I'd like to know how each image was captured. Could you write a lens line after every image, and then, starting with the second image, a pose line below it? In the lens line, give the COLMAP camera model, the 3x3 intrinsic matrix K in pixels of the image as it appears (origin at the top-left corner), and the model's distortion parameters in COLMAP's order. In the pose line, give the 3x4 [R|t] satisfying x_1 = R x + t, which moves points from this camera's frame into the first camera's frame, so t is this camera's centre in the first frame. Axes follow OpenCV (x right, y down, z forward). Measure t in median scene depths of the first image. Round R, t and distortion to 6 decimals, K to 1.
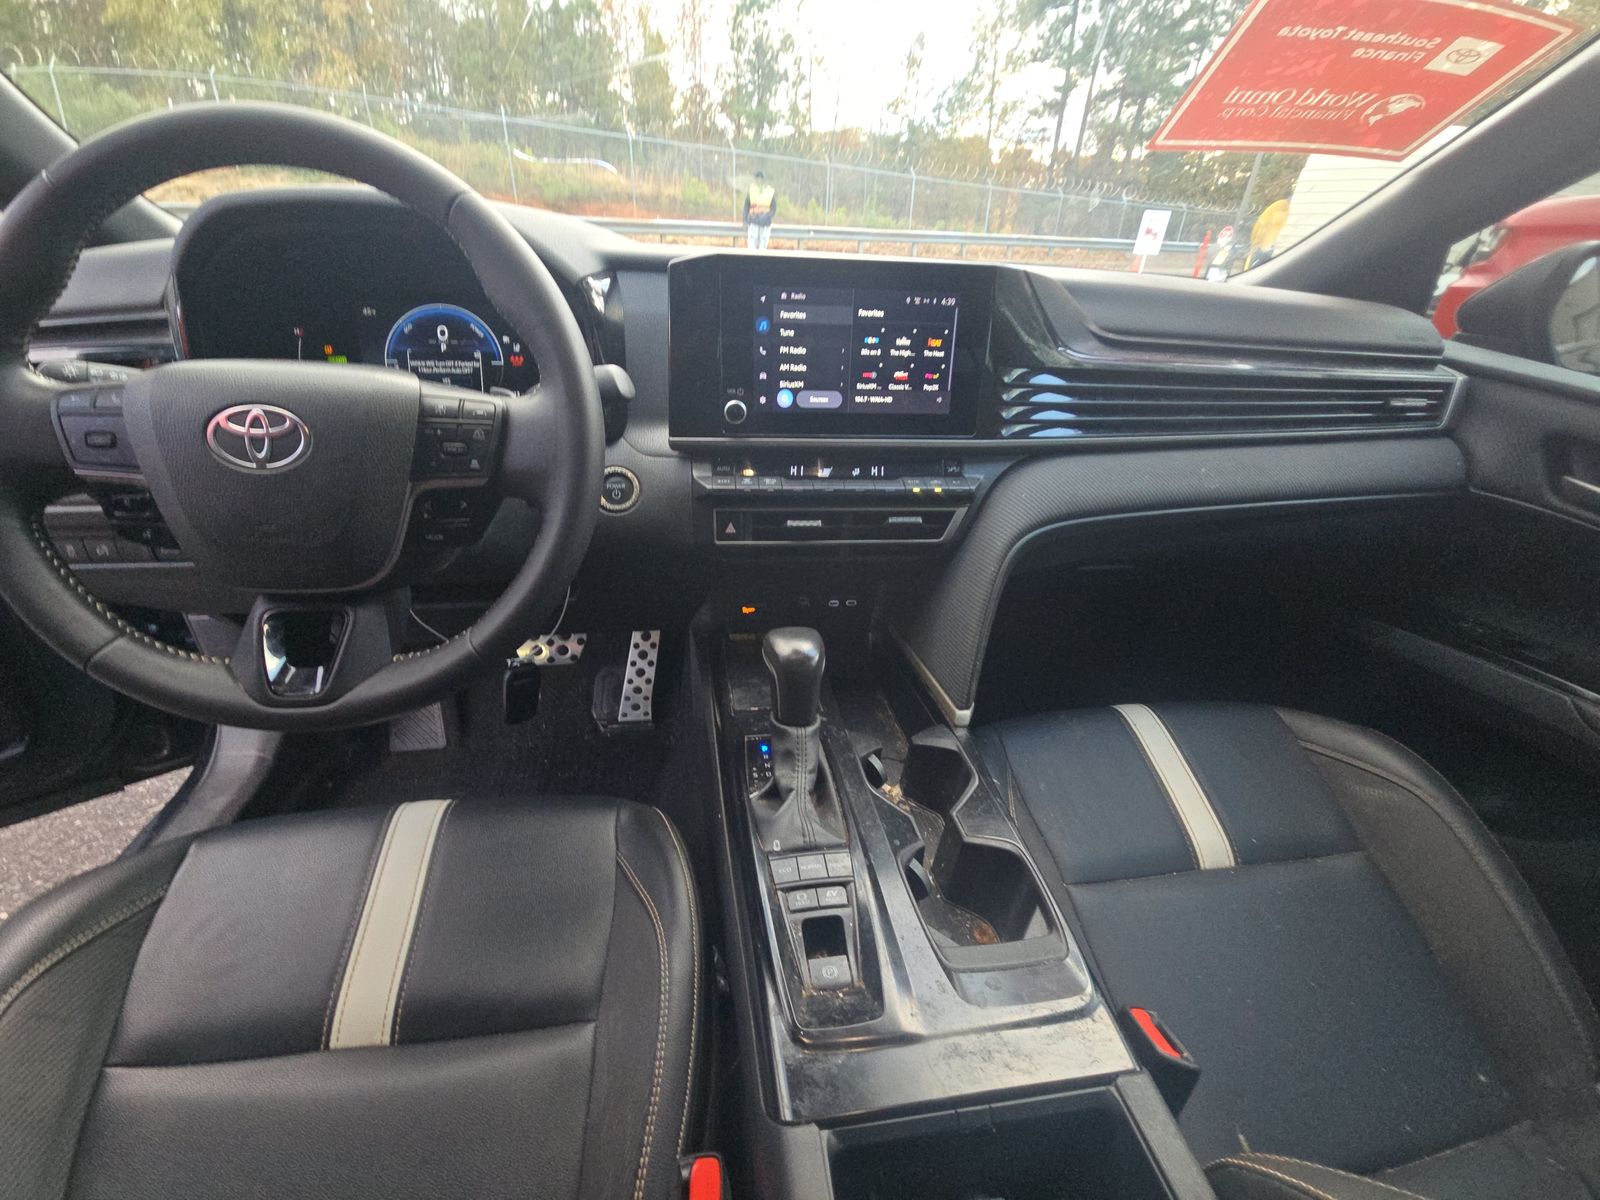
lens RADIAL K [[631.4, 0, 797.3], [0, 631.4, 602.8], [0, 0, 1]] dist [0.001320, 0.000140]
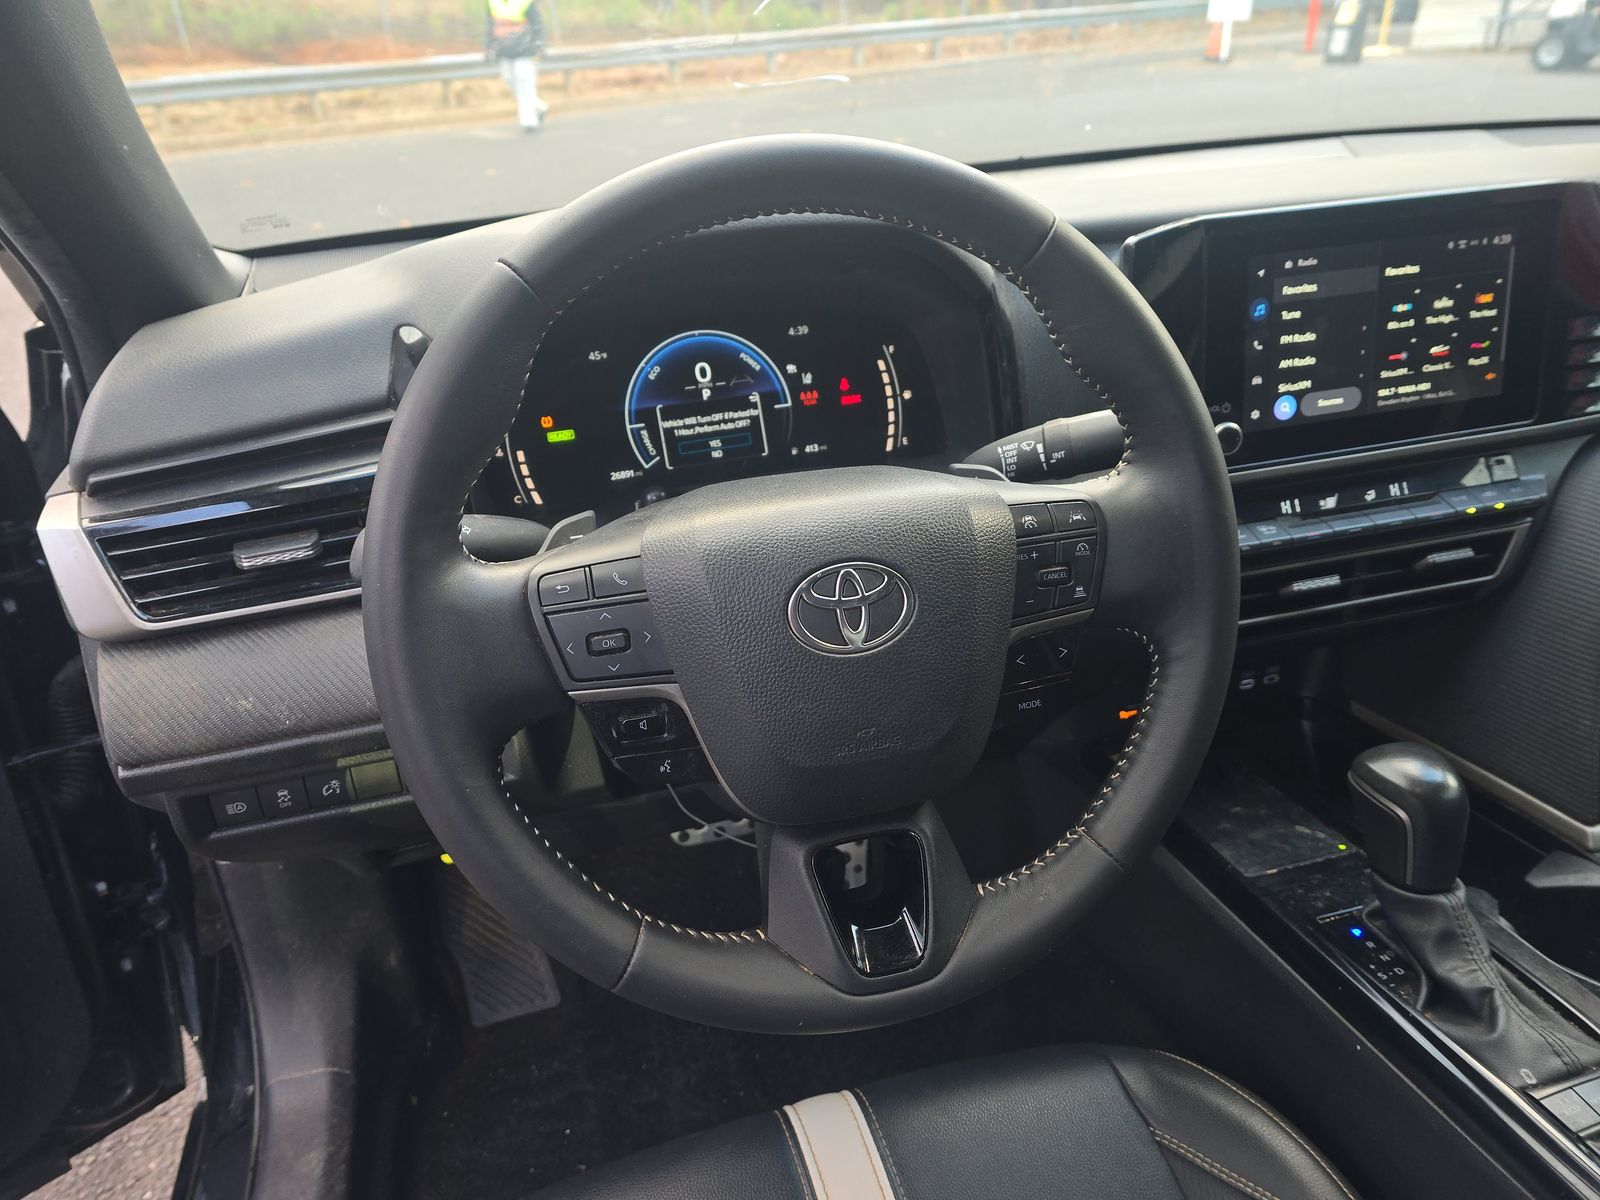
lens RADIAL K [[1074.1, 0, 712.6], [0, 1074.1, 601.6], [0, 0, 1]] dist [0.050048, -0.047030]
pose [[0.987626, -0.145265, 0.059107, -0.721038], [0.147544, 0.988393, -0.036195, -0.165792], [-0.053163, 0.044468, 0.997595, -0.118515]]
